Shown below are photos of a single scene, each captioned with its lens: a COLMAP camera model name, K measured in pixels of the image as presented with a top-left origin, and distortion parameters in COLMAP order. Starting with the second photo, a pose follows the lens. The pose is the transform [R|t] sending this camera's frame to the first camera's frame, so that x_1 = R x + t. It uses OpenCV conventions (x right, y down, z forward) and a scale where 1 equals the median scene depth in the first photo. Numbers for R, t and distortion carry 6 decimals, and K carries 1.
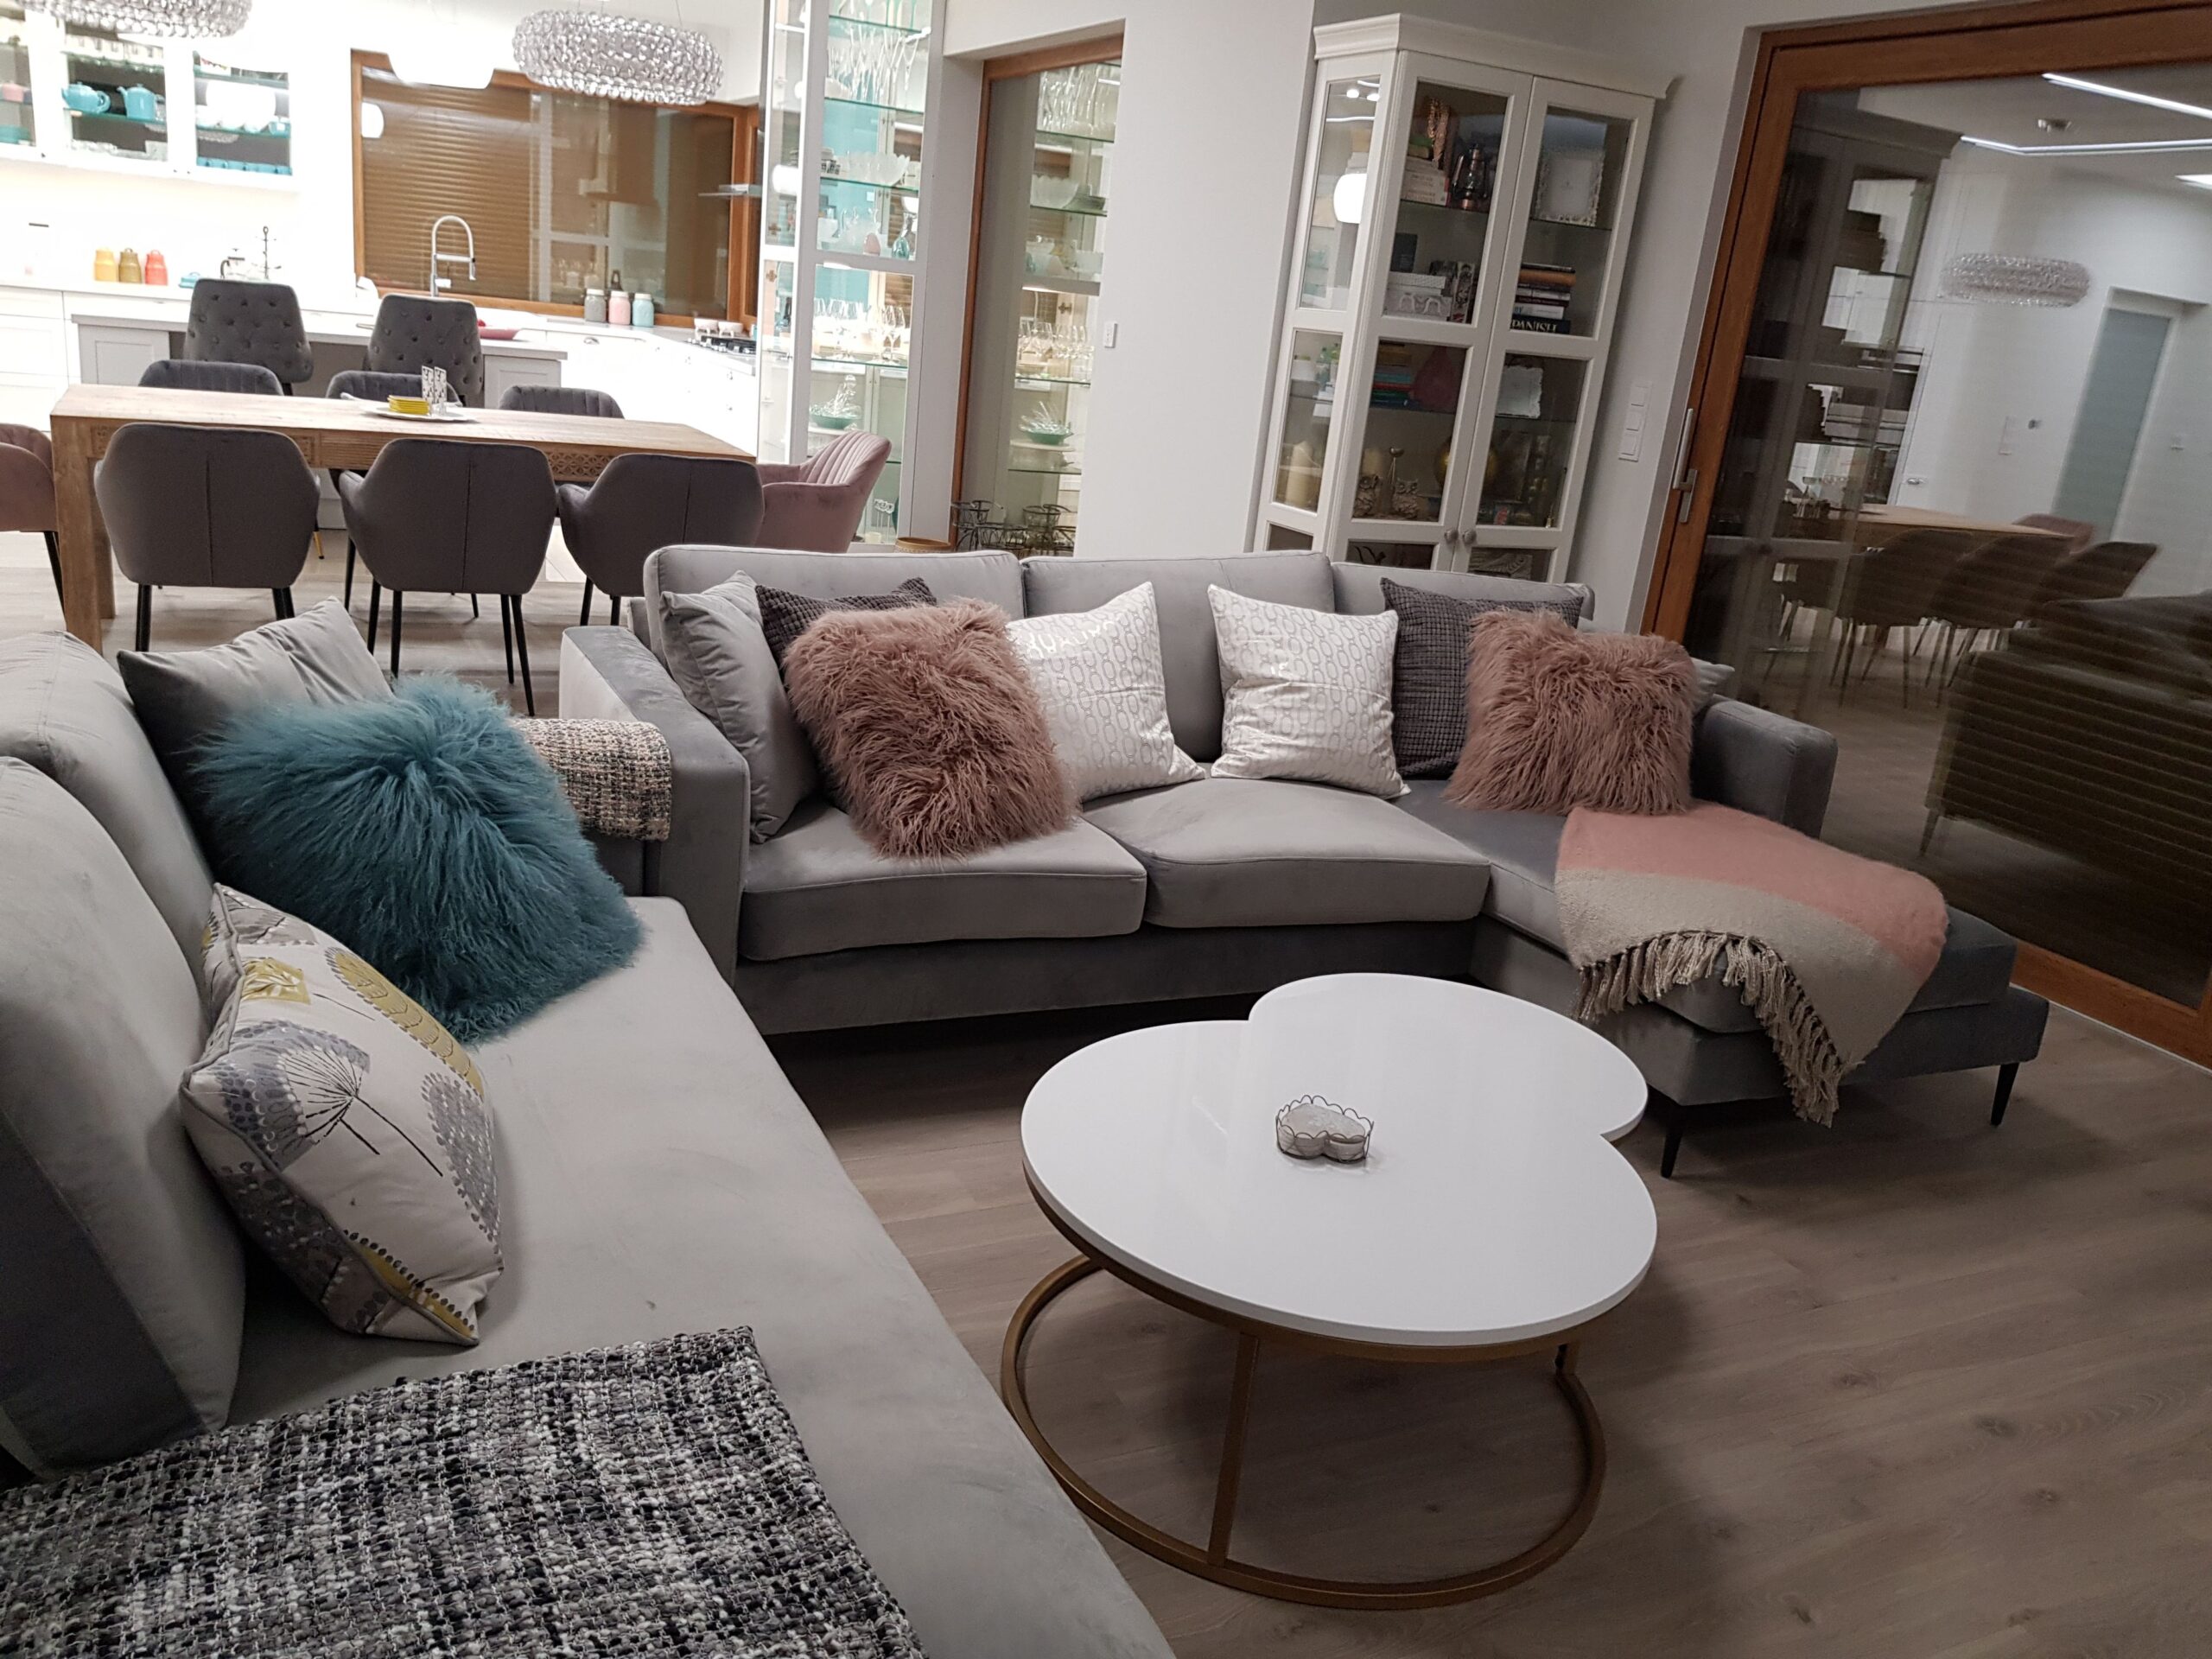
lens RADIAL K [[1706.6, 0, 1082.3], [0, 1706.6, 825.2], [0, 0, 1]] dist [0.071090, -0.119391]
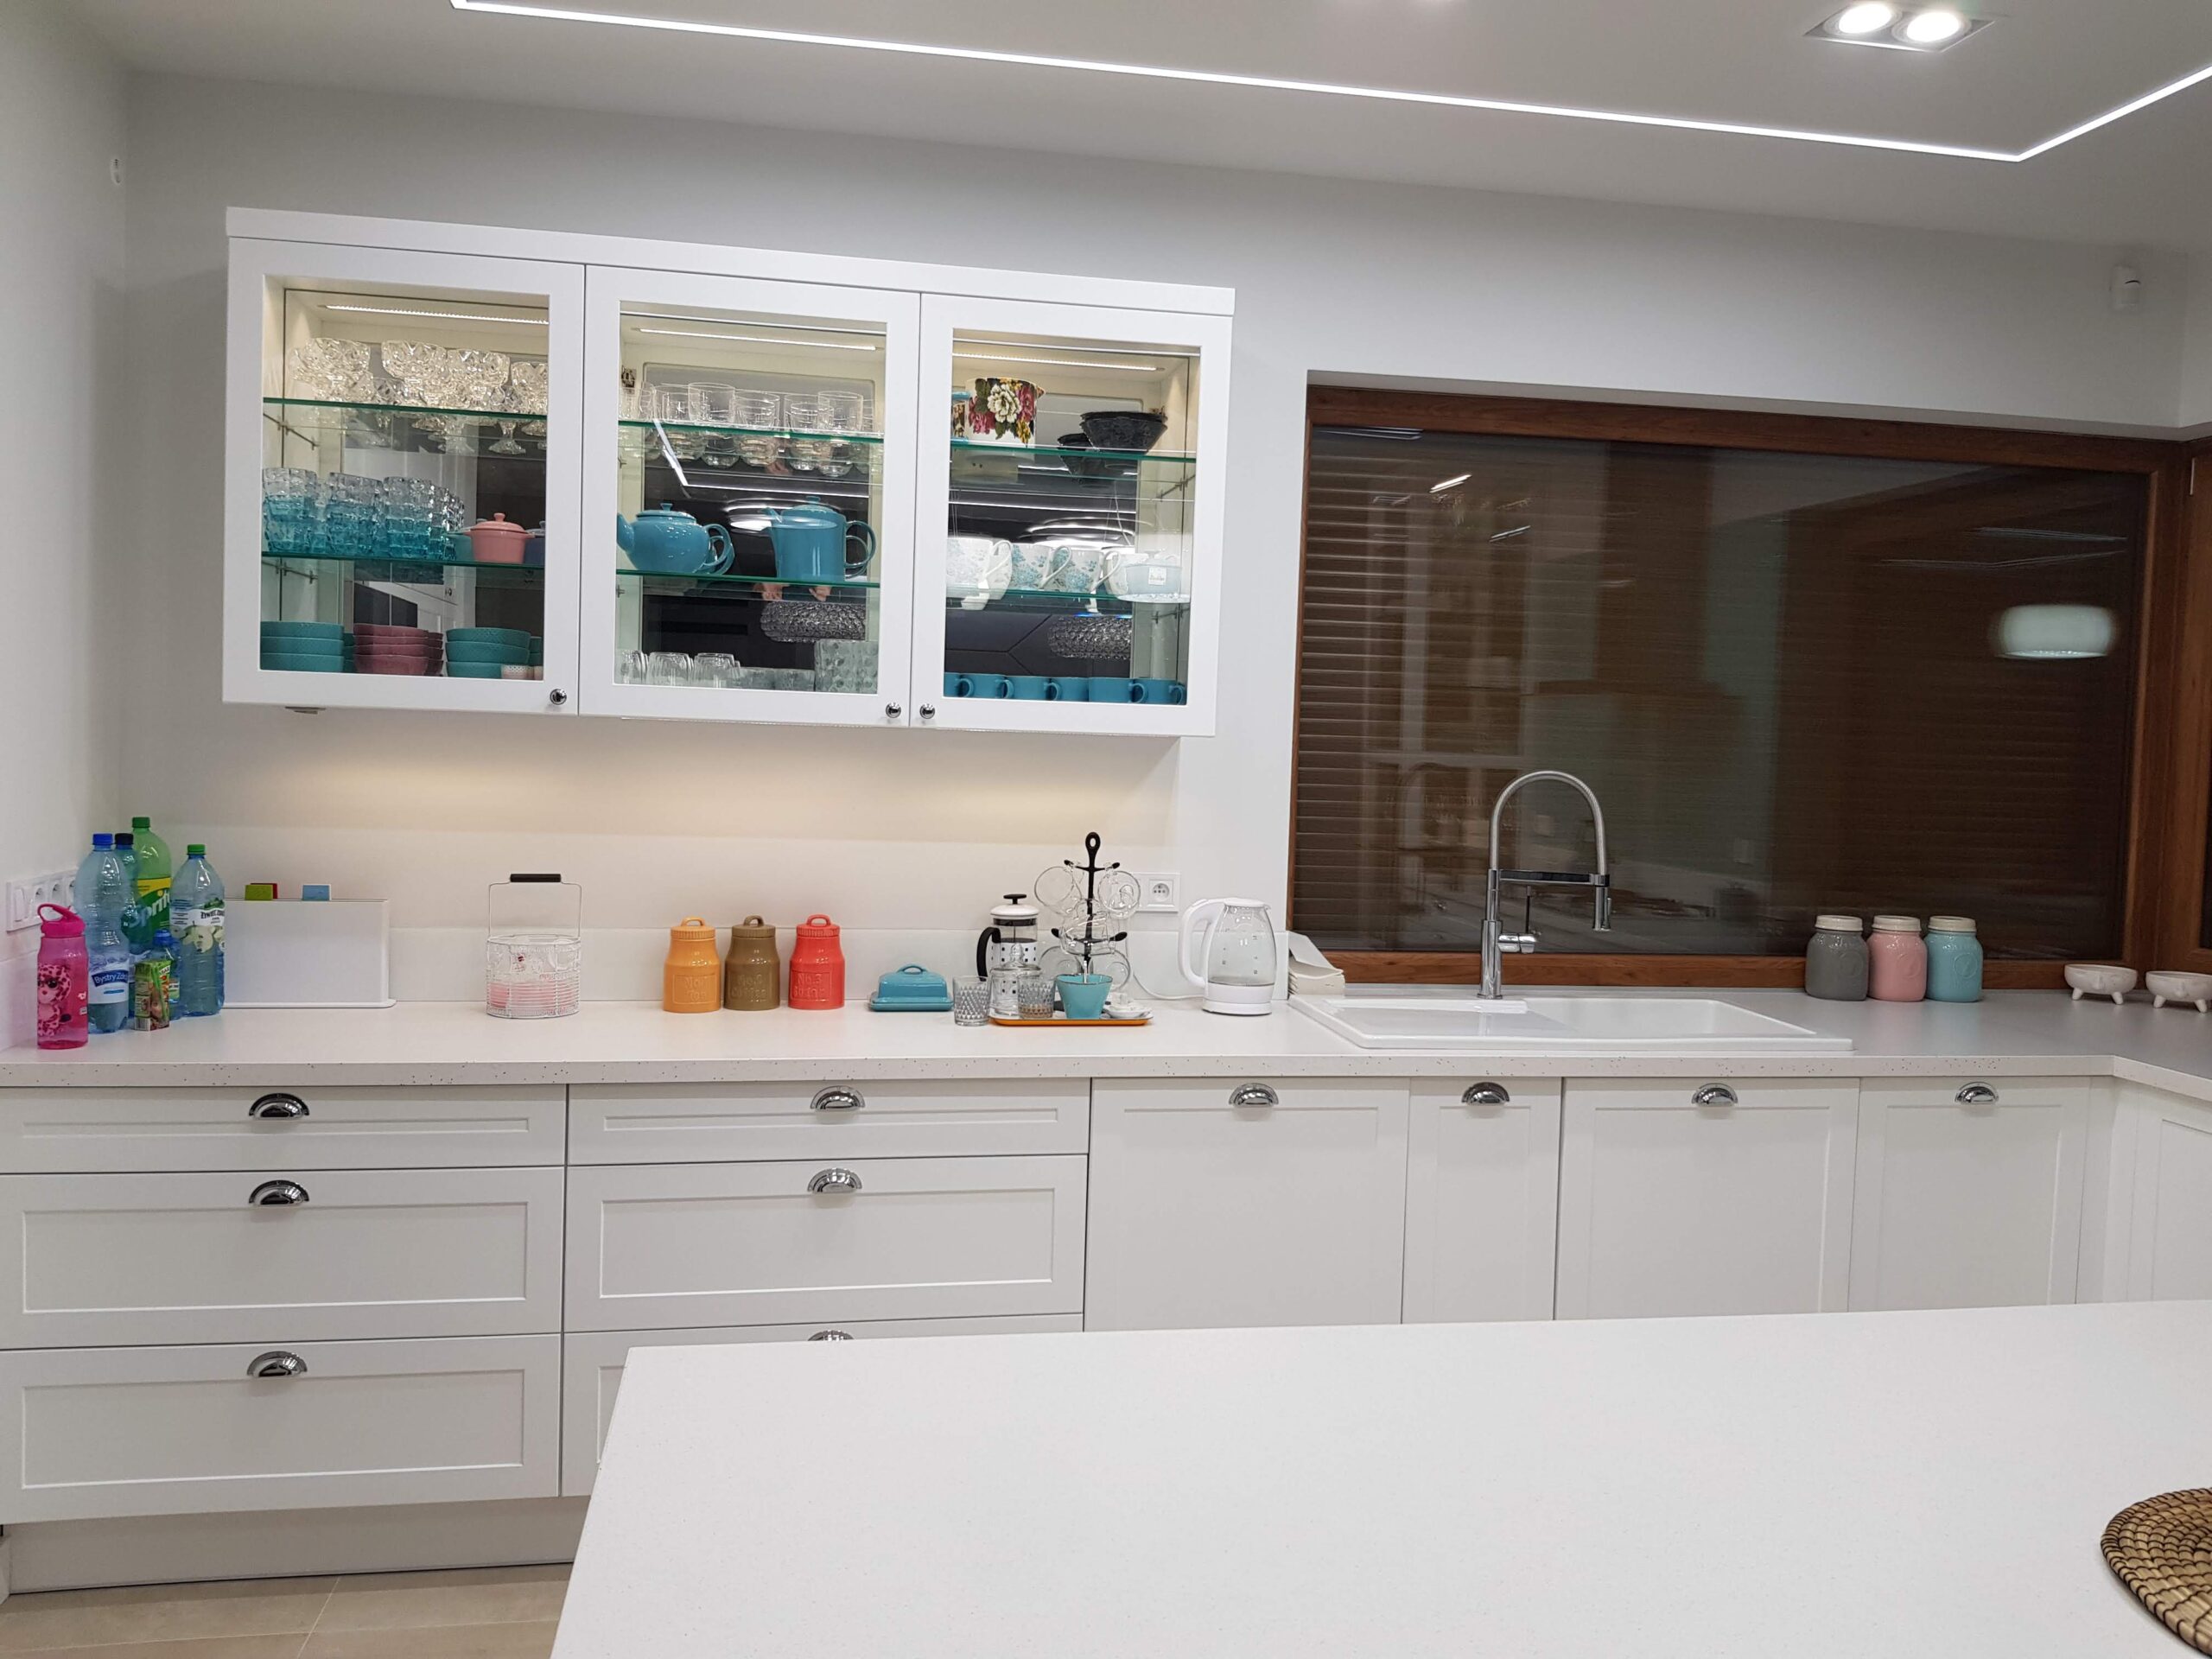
lens RADIAL K [[1706.6, 0, 1085.1], [0, 1706.6, 808.5], [0, 0, 1]] dist [0.071090, -0.119391]
pose [[0.962362, -0.060926, -0.264854, -0.705177], [-0.011475, 0.964569, -0.263580, -0.477856], [0.271528, 0.256699, 0.927566, 1.225804]]
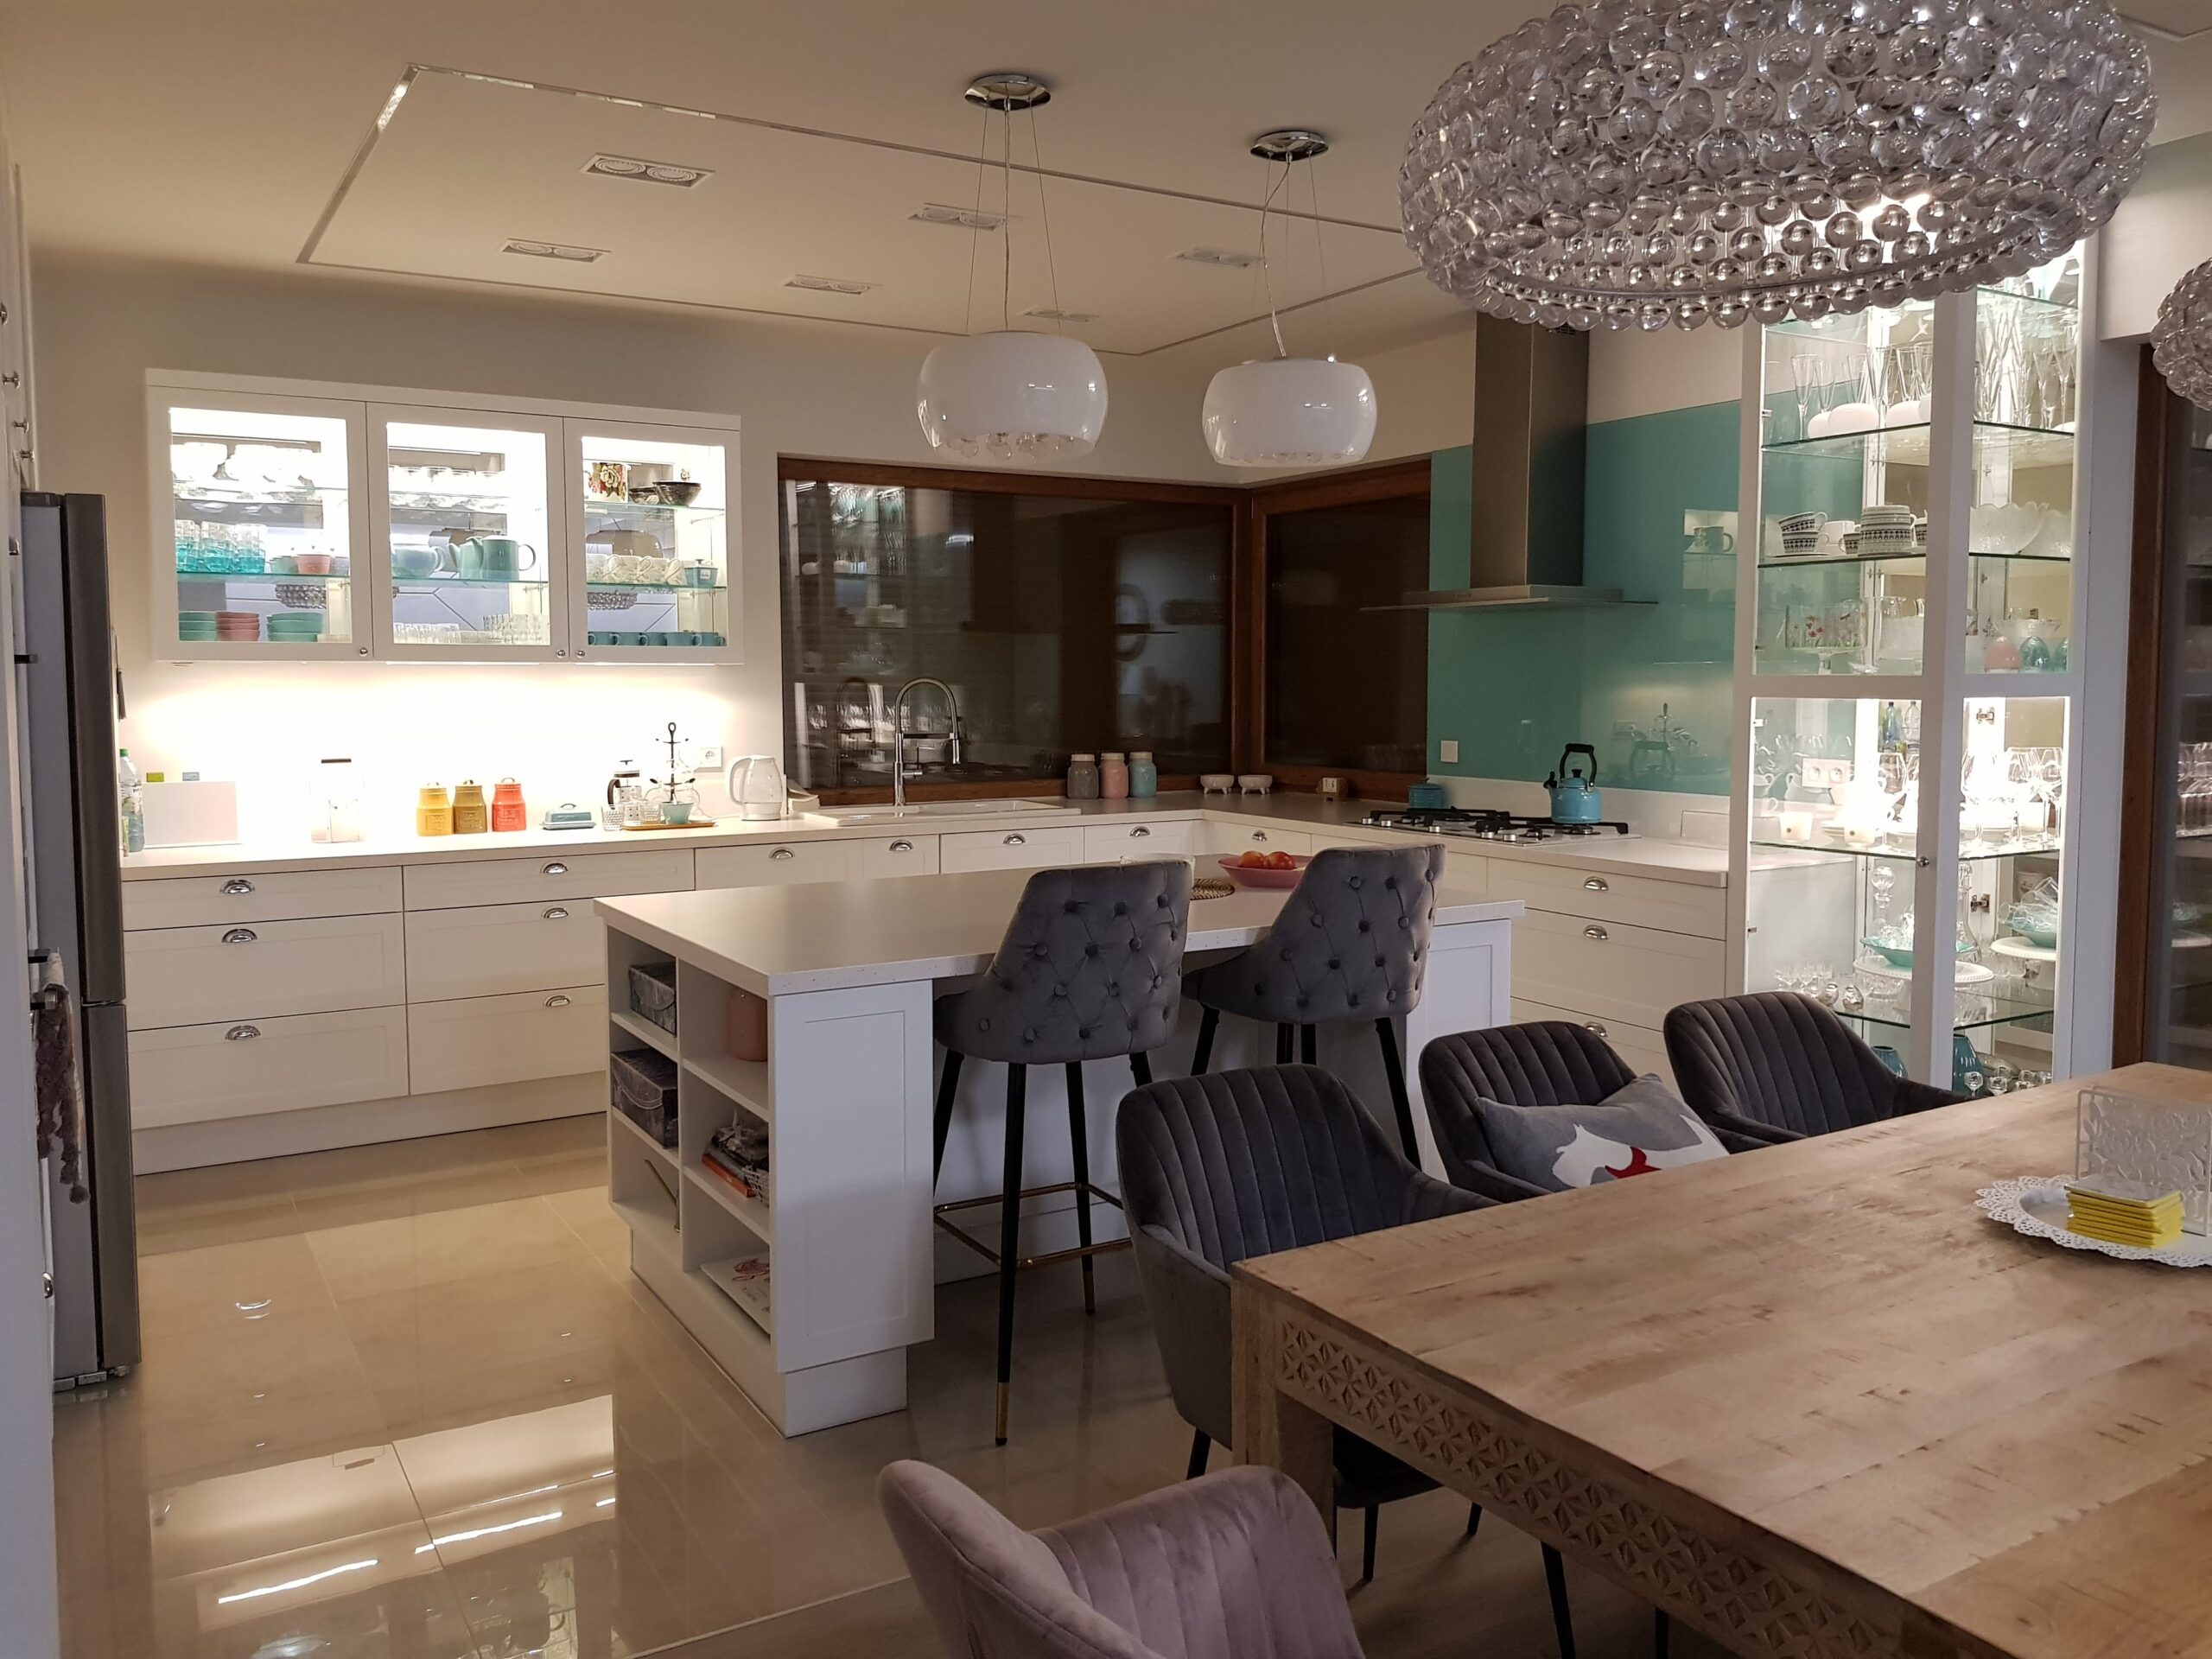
lens RADIAL K [[1706.6, 0, 1104.8], [0, 1706.6, 801.4], [0, 0, 1]] dist [0.071090, -0.119391]
pose [[0.988870, -0.112984, 0.096799, -0.708214], [0.131094, 0.969348, -0.207797, -0.307395], [-0.070354, 0.218174, 0.973371, 0.692725]]
